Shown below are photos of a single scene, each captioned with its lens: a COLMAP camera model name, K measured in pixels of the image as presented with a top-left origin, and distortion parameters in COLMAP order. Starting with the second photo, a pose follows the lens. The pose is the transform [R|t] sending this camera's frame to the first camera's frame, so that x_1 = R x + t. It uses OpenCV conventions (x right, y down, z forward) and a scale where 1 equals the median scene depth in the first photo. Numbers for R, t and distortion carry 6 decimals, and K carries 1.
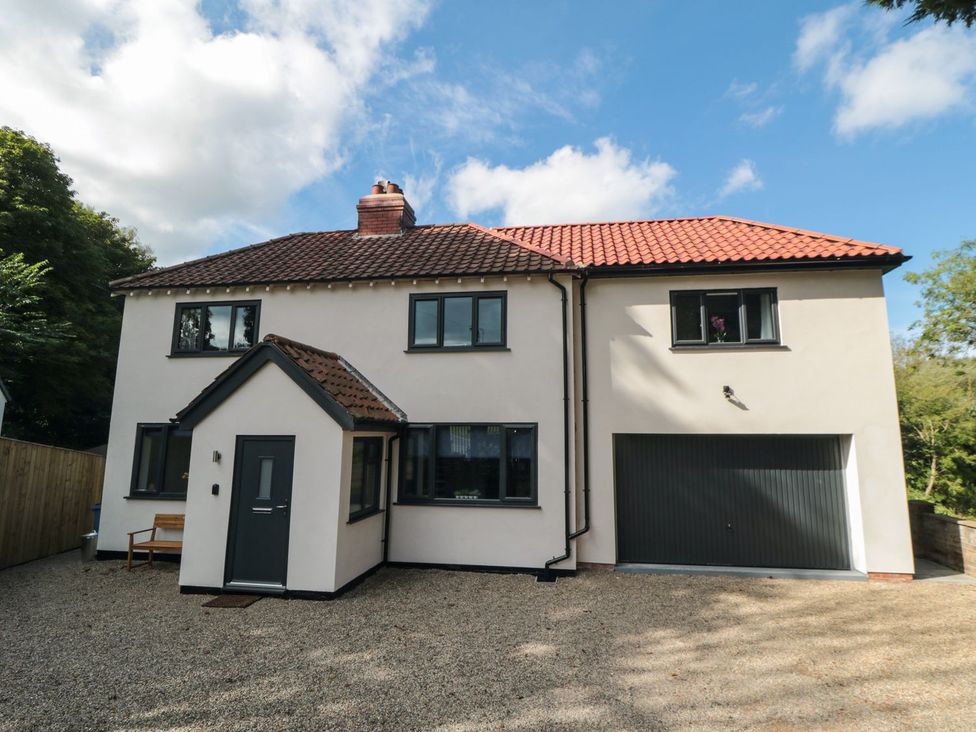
lens RADIAL K [[510.4, 0, 505.0], [0, 510.4, 362.6], [0, 0, 1]] dist [0.002383, -0.013774]
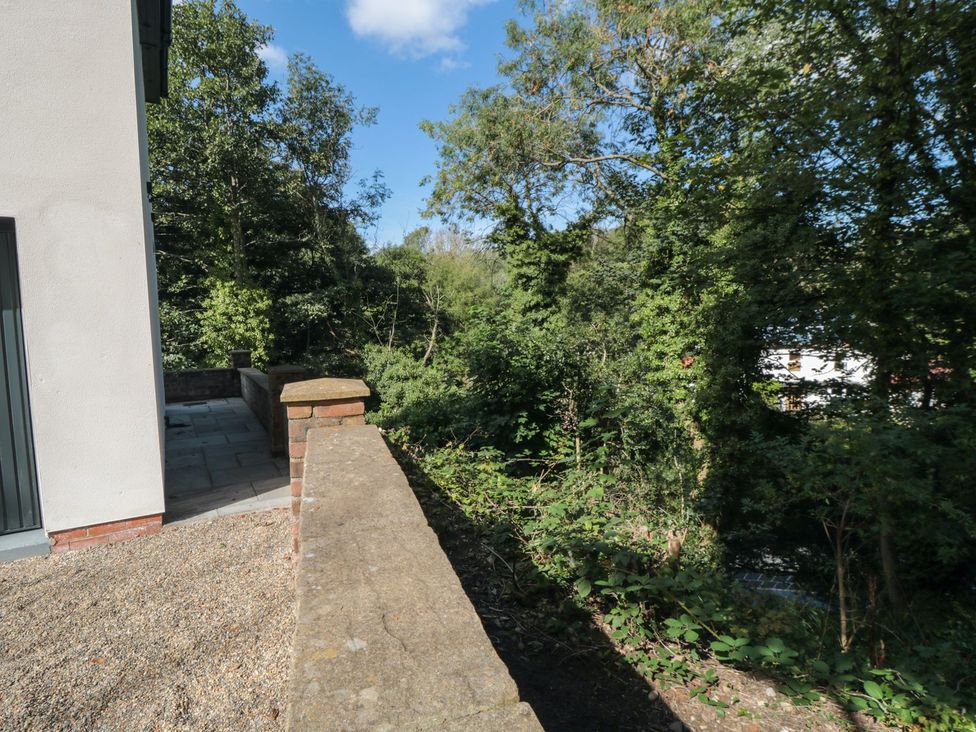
lens RADIAL K [[510.4, 0, 505.0], [0, 510.4, 362.6], [0, 0, 1]] dist [0.002383, -0.013774]
pose [[0.747176, -0.072933, 0.660612, 0.629545], [-0.078261, 0.977391, 0.196422, 0.126149], [-0.660002, -0.198462, 0.724576, 0.378309]]
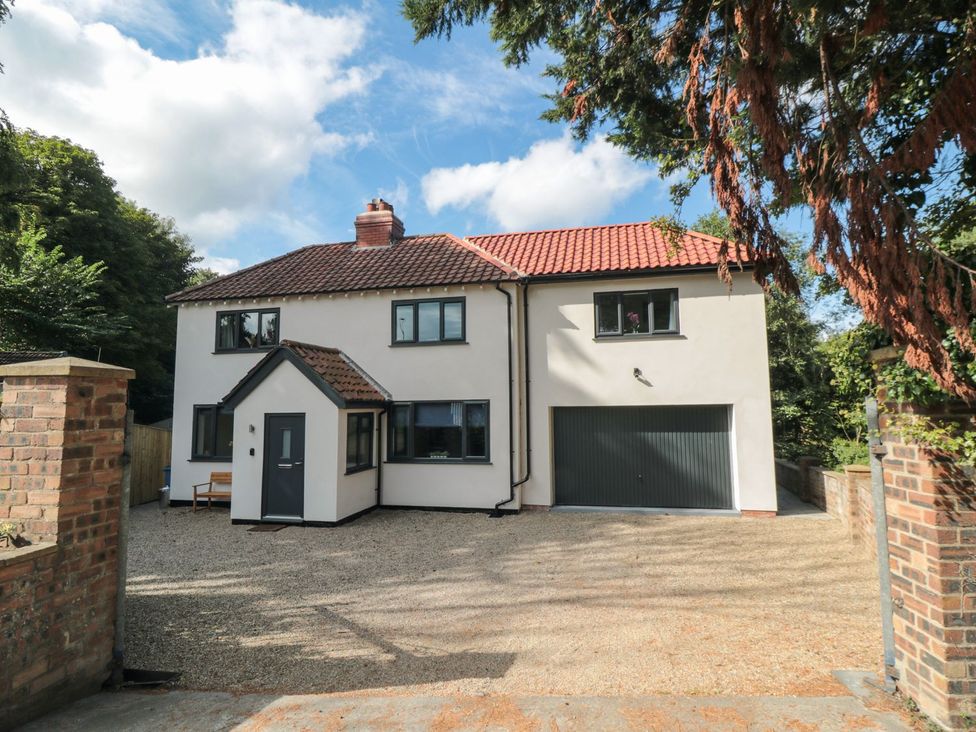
lens RADIAL K [[517.8, 0, 505.1], [0, 517.8, 363.3], [0, 0, 1]] dist [0.001704, -0.013185]
pose [[0.997467, -0.023203, -0.067237, 0.182578], [0.027248, 0.997834, 0.059877, -0.048579], [0.065702, -0.061558, 0.995939, -0.286015]]
